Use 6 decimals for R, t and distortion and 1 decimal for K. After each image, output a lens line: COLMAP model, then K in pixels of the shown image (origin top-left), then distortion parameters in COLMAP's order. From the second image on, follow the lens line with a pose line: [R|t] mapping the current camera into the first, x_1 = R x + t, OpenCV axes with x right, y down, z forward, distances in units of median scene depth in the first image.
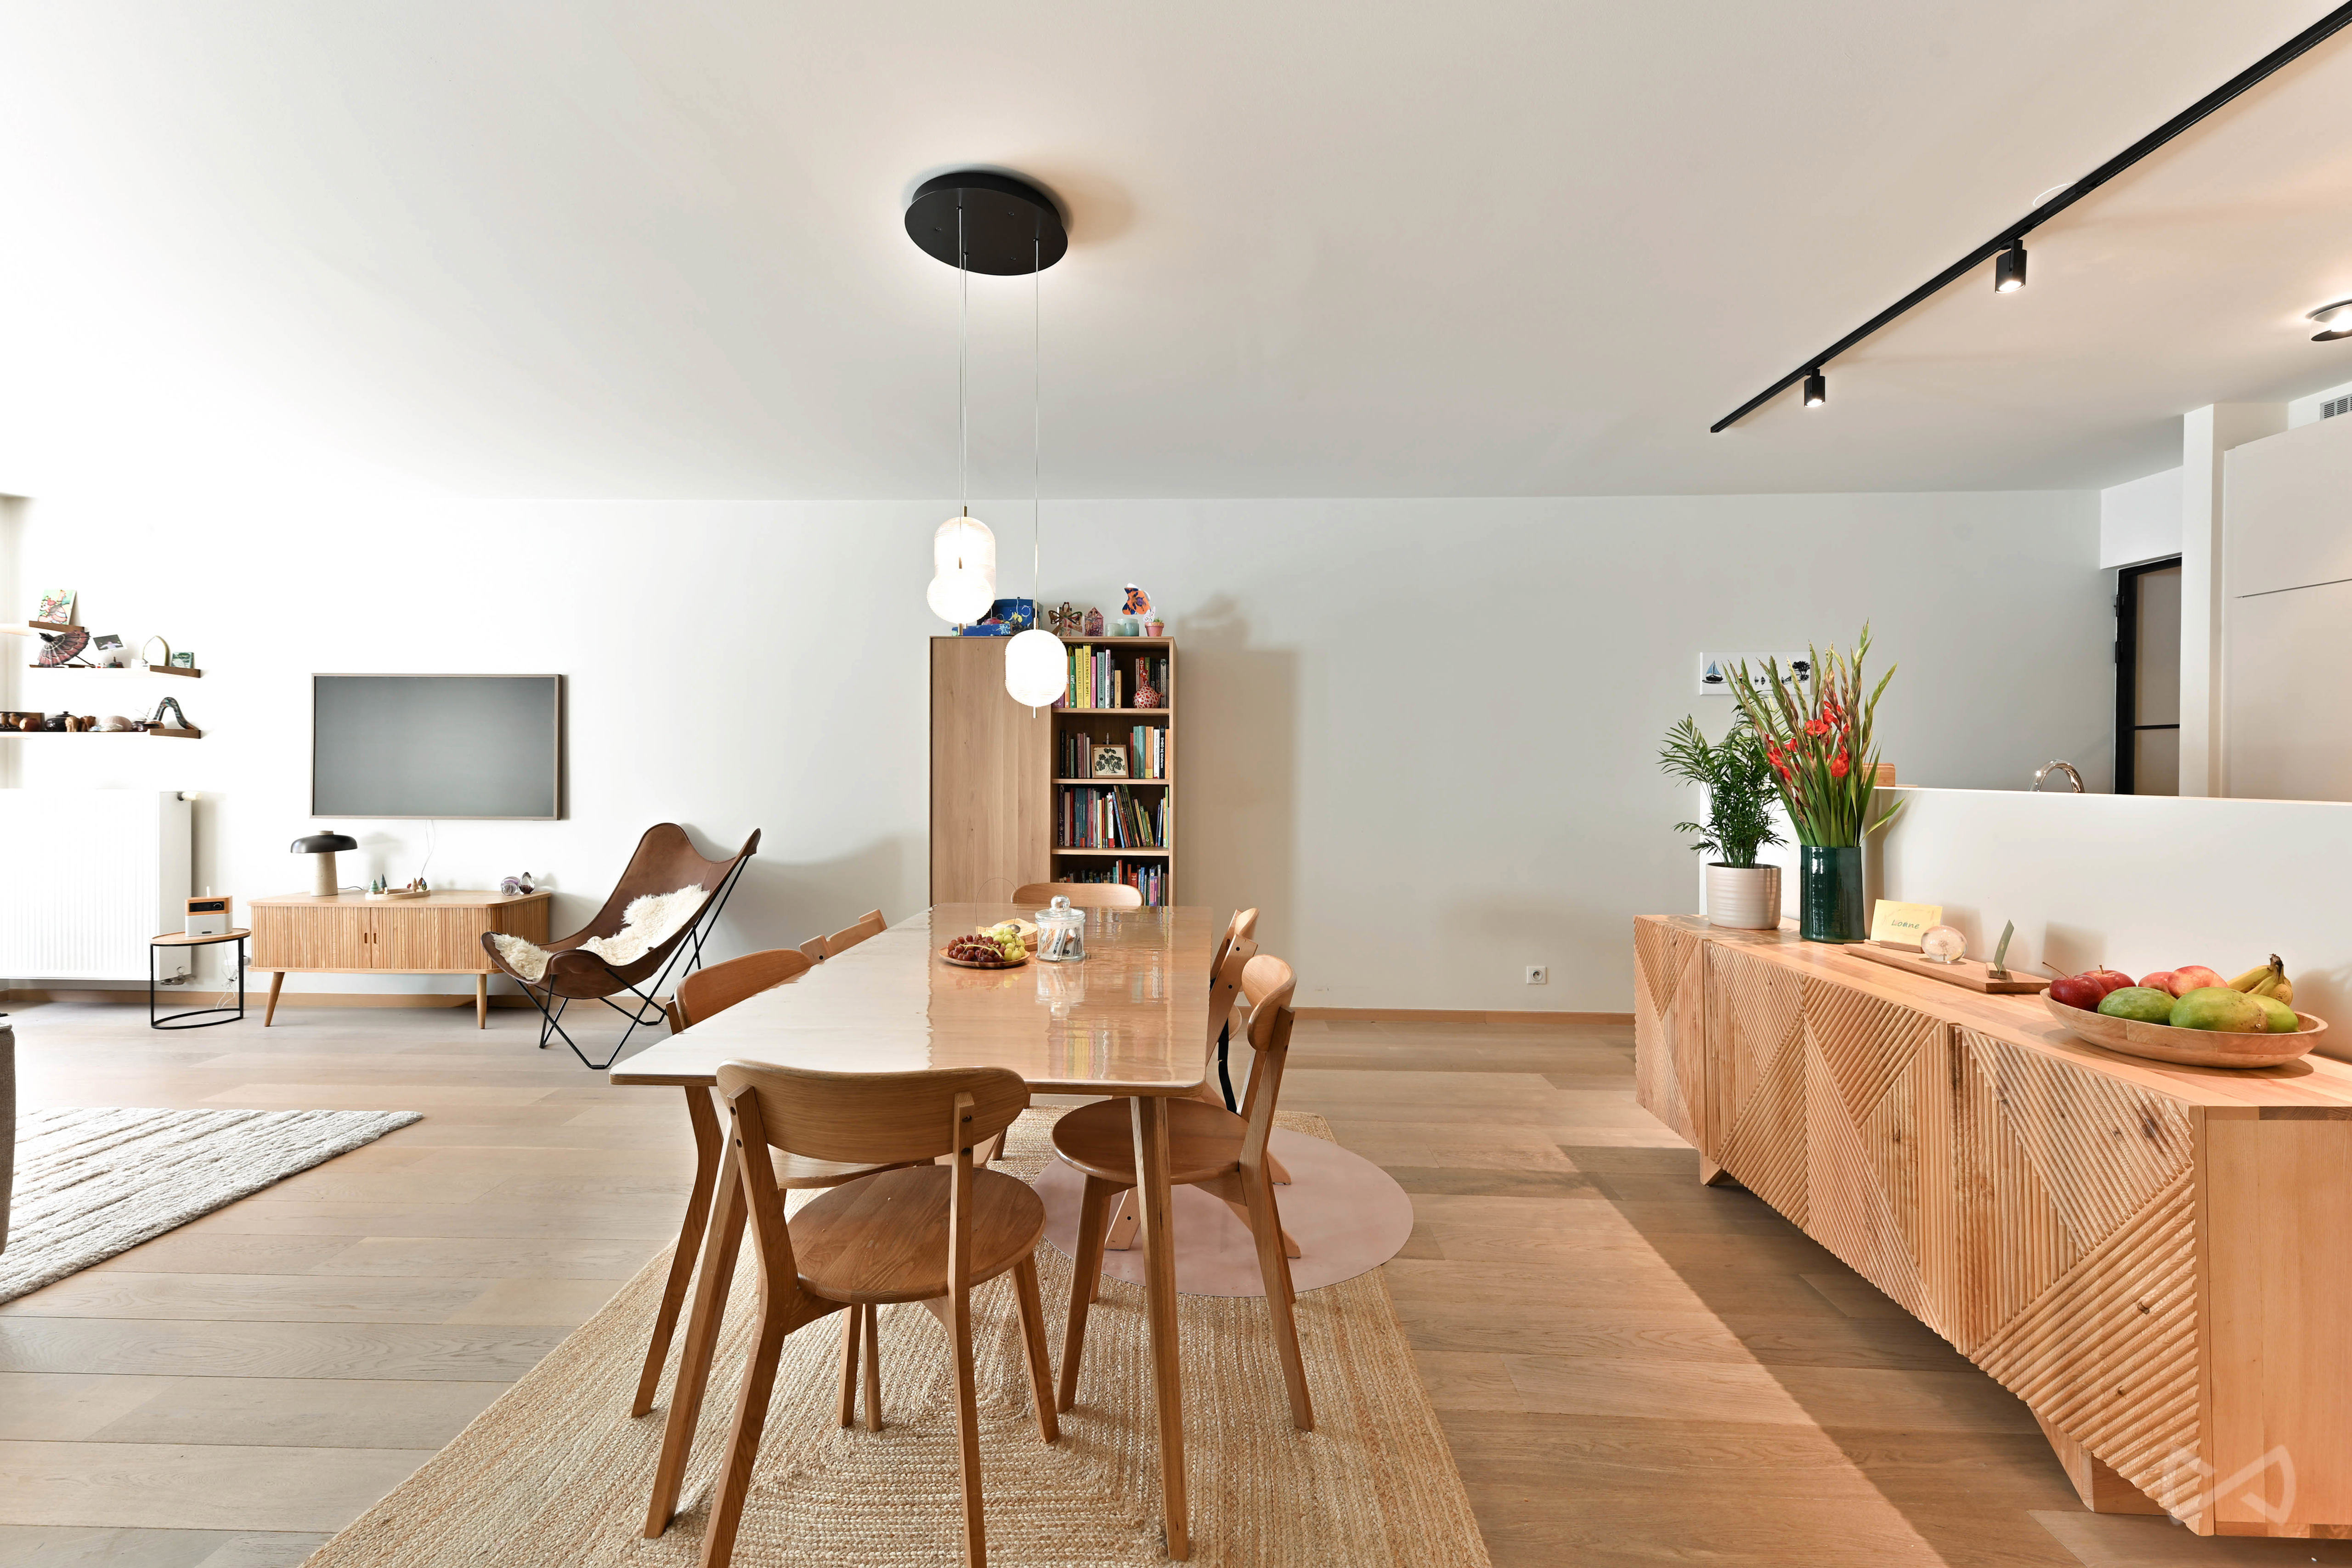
lens RADIAL K [[984.7, 0, 1176.0], [0, 984.7, 784.0], [0, 0, 1]] dist [-0.001738, -0.000383]
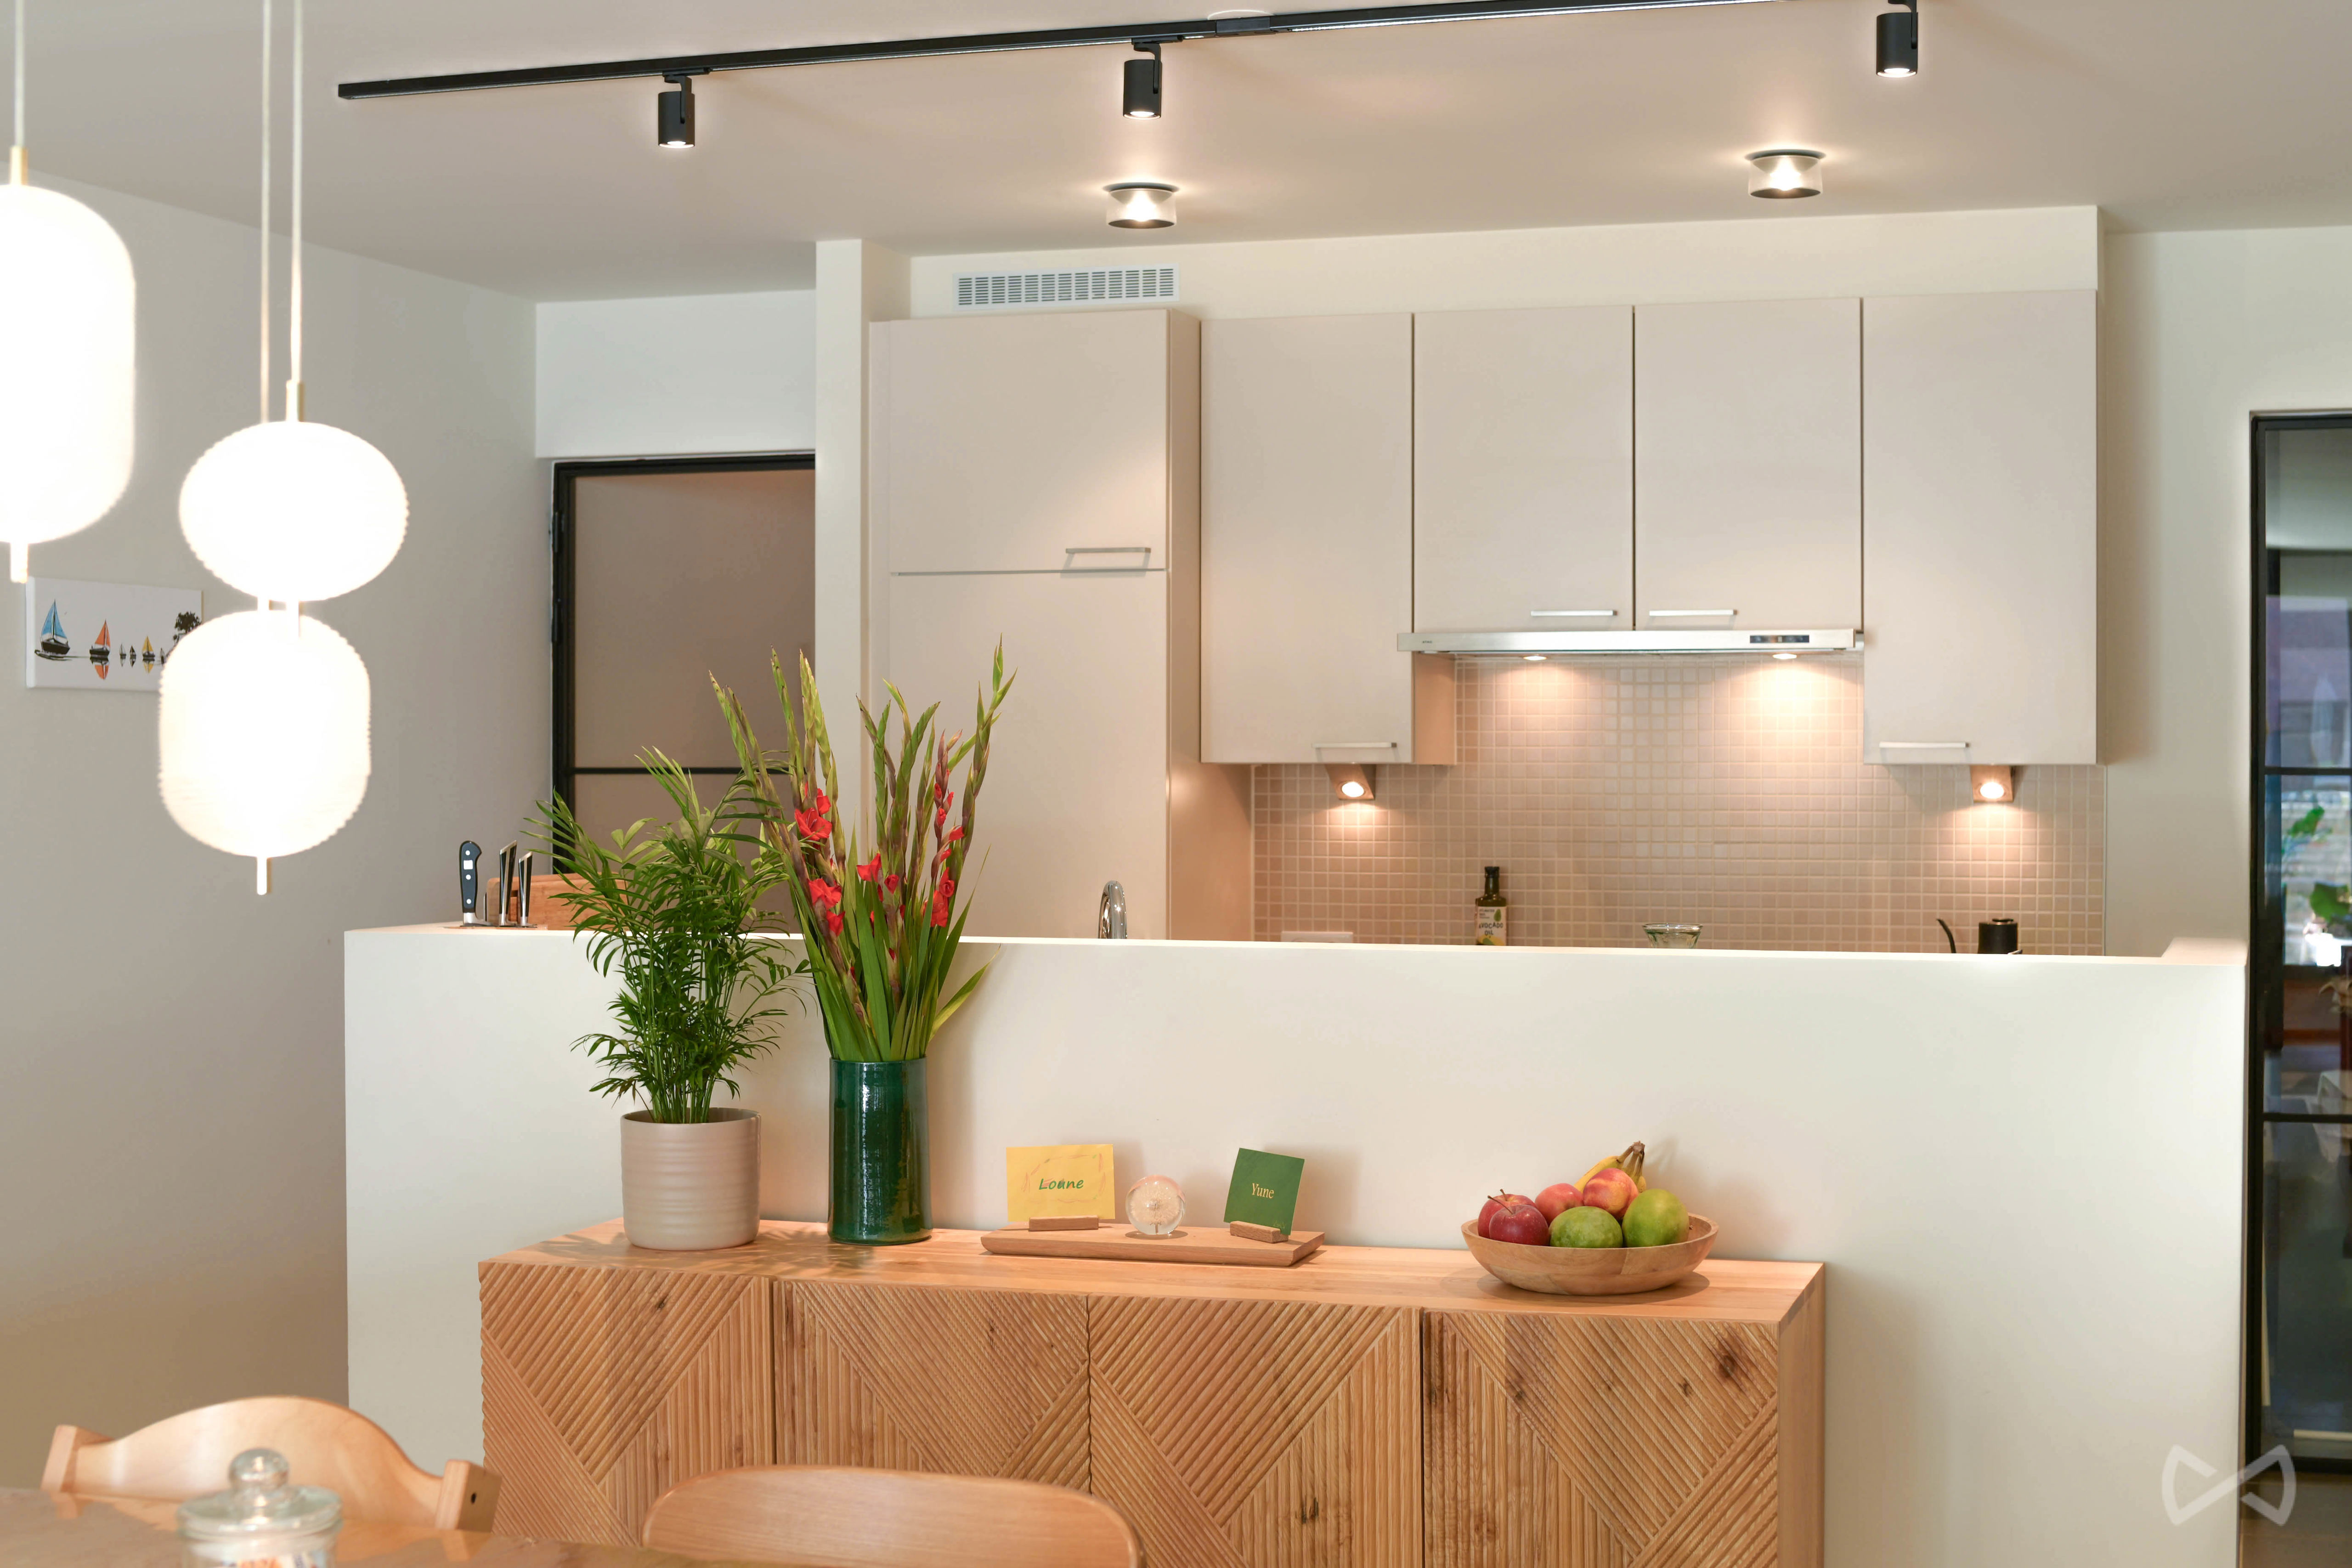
lens RADIAL K [[3172.8, 0, 1176.2], [0, 3172.8, 786.0], [0, 0, 1]] dist [-0.151336, 0.019606]
pose [[0.223717, -0.016851, 0.974508, -0.479435], [0.019119, 0.999734, 0.012898, -0.050724], [-0.974467, 0.015747, 0.223980, 0.246629]]
